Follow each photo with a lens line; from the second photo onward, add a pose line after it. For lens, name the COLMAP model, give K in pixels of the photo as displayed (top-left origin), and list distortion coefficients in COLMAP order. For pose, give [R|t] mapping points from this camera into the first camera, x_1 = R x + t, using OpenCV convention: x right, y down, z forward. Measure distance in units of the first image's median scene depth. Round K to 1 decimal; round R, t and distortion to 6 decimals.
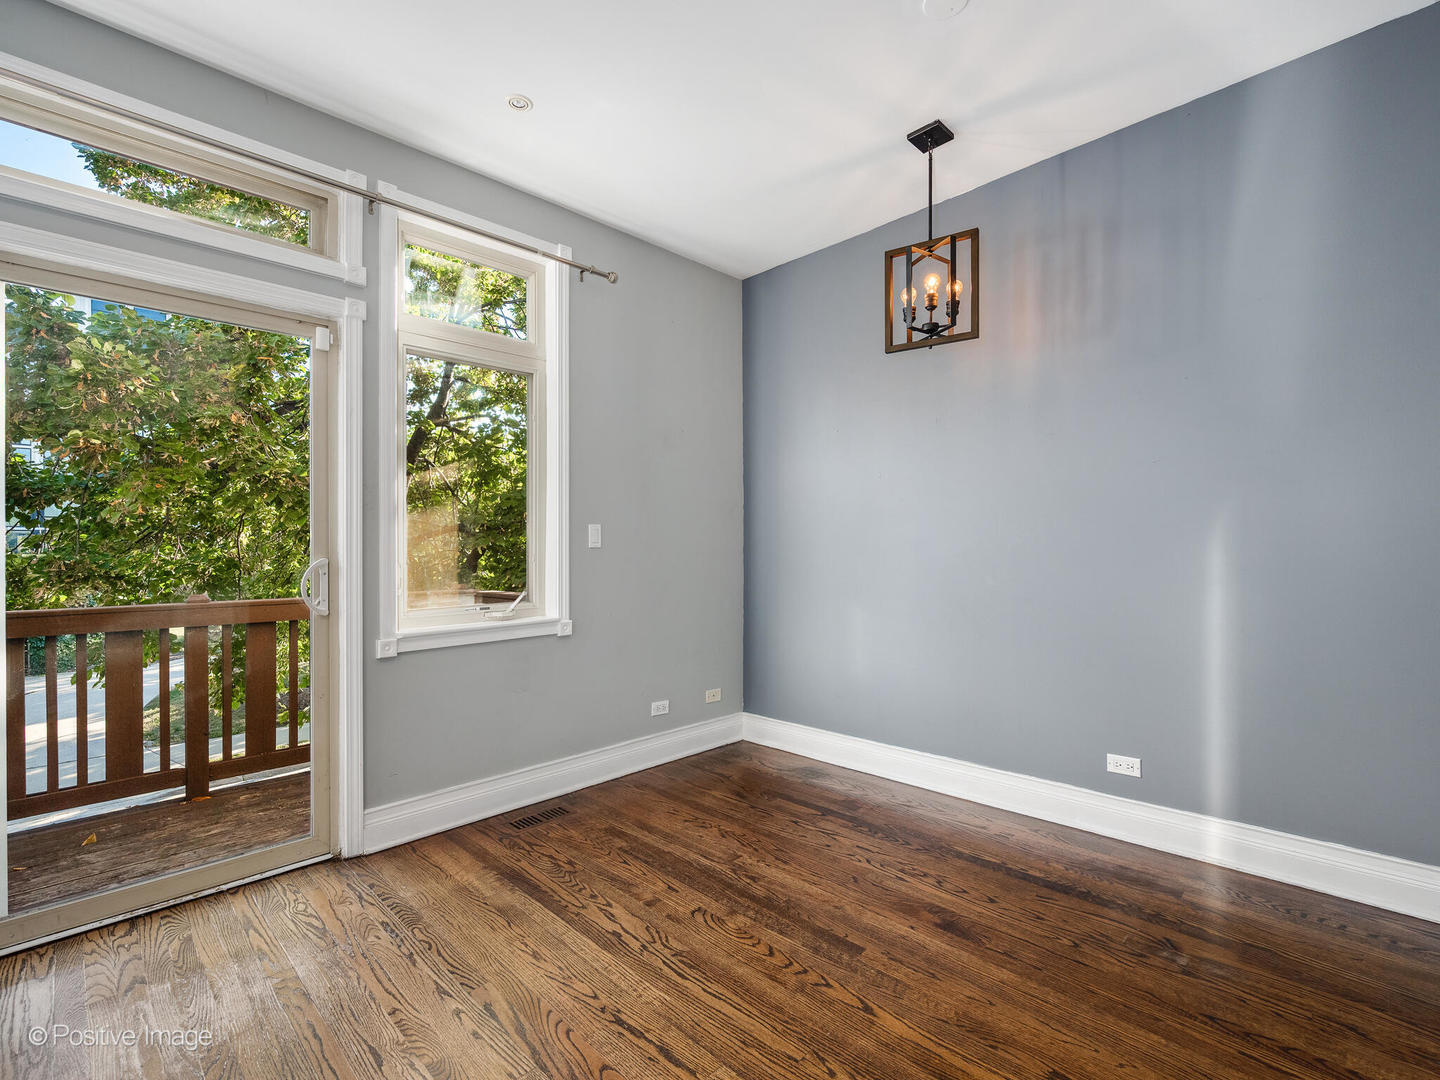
lens RADIAL K [[659.1, 0, 720.4], [0, 659.1, 546.9], [0, 0, 1]] dist [0.001527, -0.000968]
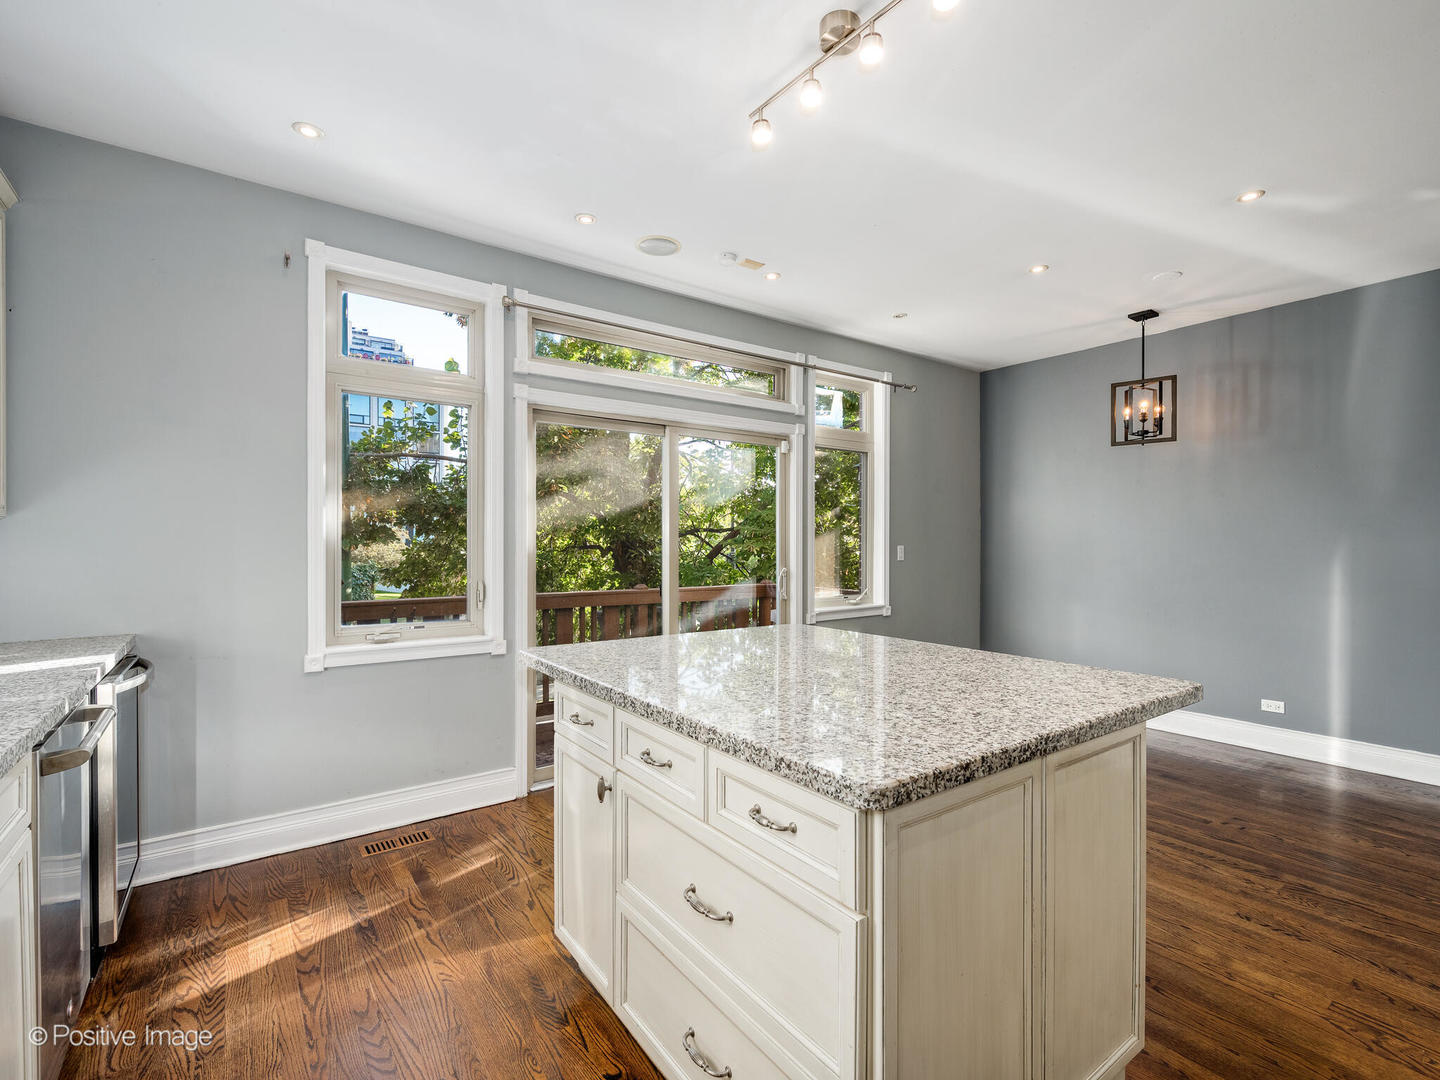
lens RADIAL K [[659.1, 0, 721.7], [0, 659.1, 534.4], [0, 0, 1]] dist [0.001527, -0.000968]
pose [[0.989245, 0.010957, -0.145859, -0.473206], [-0.011916, 0.999913, -0.005703, -0.059153], [0.145784, 0.007380, 0.989289, -0.767231]]
